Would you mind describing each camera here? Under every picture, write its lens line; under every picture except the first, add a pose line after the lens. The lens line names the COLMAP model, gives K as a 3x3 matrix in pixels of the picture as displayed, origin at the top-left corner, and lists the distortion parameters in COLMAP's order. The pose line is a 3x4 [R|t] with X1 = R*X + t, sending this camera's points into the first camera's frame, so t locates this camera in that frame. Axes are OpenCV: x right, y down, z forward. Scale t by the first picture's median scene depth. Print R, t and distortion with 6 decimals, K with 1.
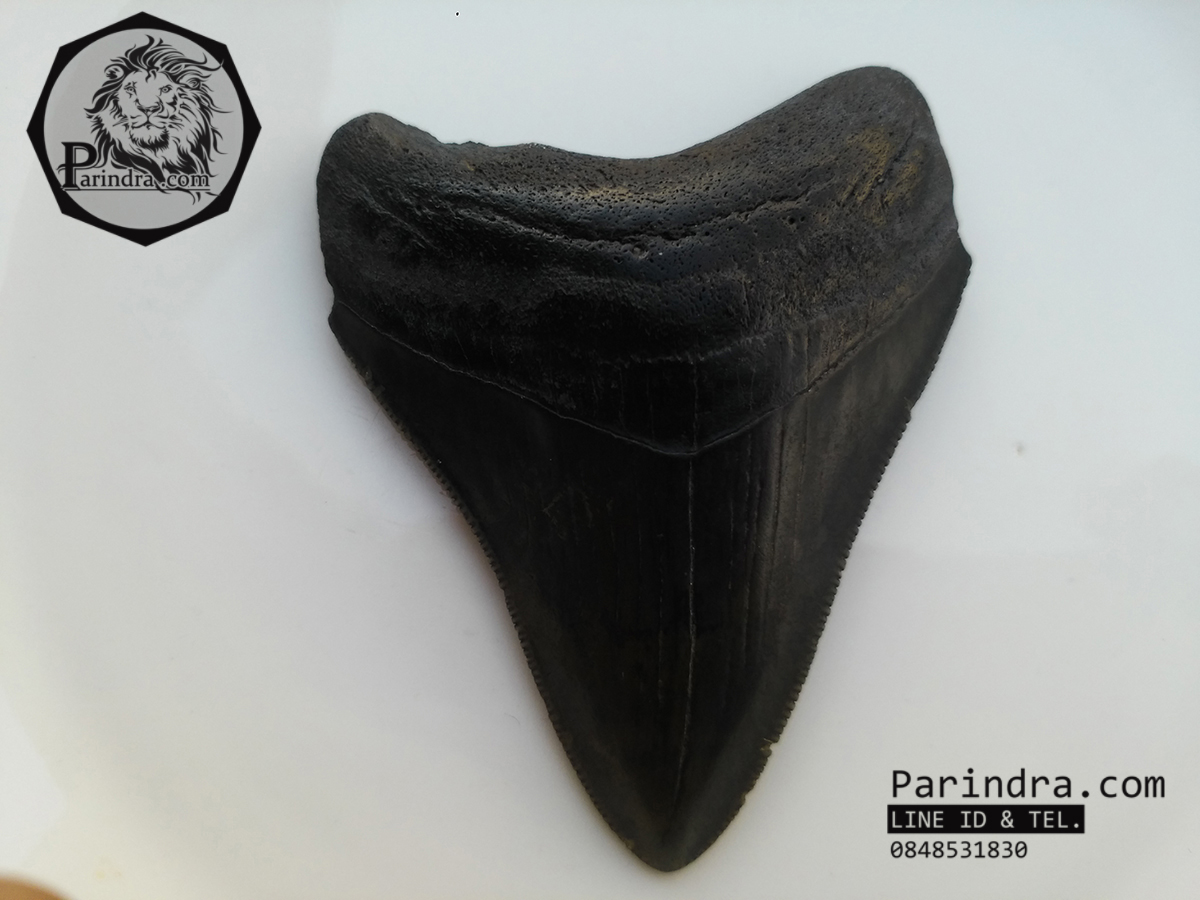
lens RADIAL K [[1048.6, 0, 604.0], [0, 1048.6, 439.5], [0, 0, 1]] dist [-0.005727, -0.127428]
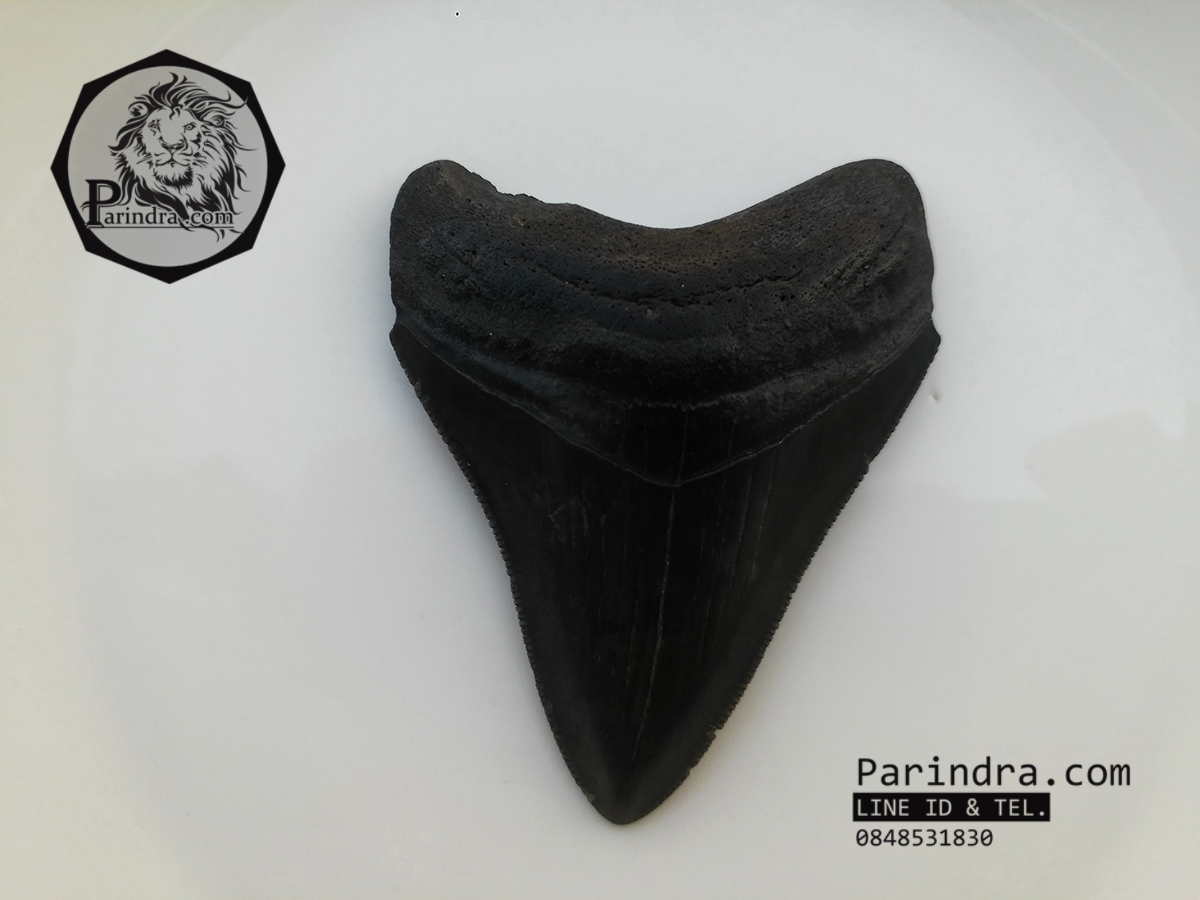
lens RADIAL K [[1048.6, 0, 603.8], [0, 1048.6, 424.6], [0, 0, 1]] dist [-0.005727, -0.127428]
pose [[0.993223, 0.110638, -0.035595, 0.035169], [-0.109620, 0.993539, 0.029395, -0.078197], [0.038617, -0.025294, 0.998934, -0.197218]]
